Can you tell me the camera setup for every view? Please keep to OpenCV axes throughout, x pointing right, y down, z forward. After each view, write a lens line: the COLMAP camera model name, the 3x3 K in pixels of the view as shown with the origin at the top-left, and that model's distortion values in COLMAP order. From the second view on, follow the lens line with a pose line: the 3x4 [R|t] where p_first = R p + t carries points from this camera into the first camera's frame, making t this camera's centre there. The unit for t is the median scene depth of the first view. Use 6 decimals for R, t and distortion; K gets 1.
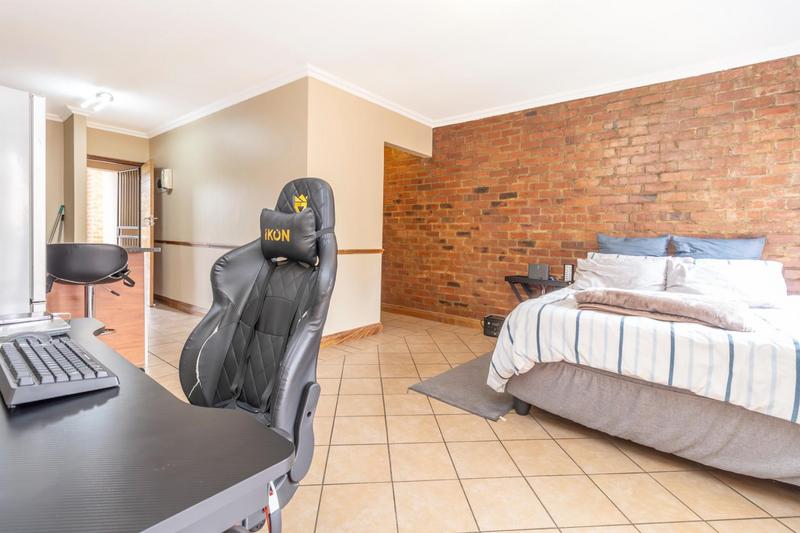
lens RADIAL K [[366.5, 0, 393.3], [0, 366.5, 266.9], [0, 0, 1]] dist [0.004767, 0.000437]
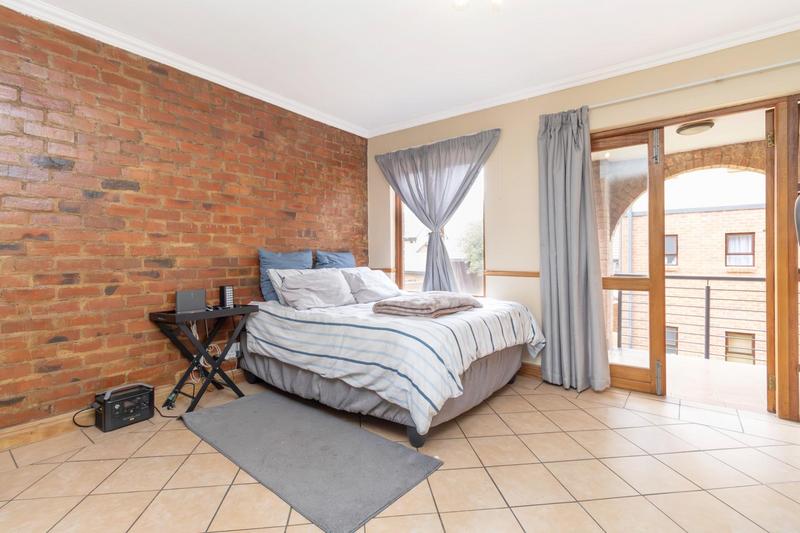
lens RADIAL K [[366.5, 0, 395.5], [0, 366.5, 264.7], [0, 0, 1]] dist [0.004767, 0.000437]
pose [[-0.016521, -0.048602, 0.998682, -0.310078], [0.082316, 0.995361, 0.049802, -0.058040], [-0.996469, 0.083030, -0.012444, 0.580870]]
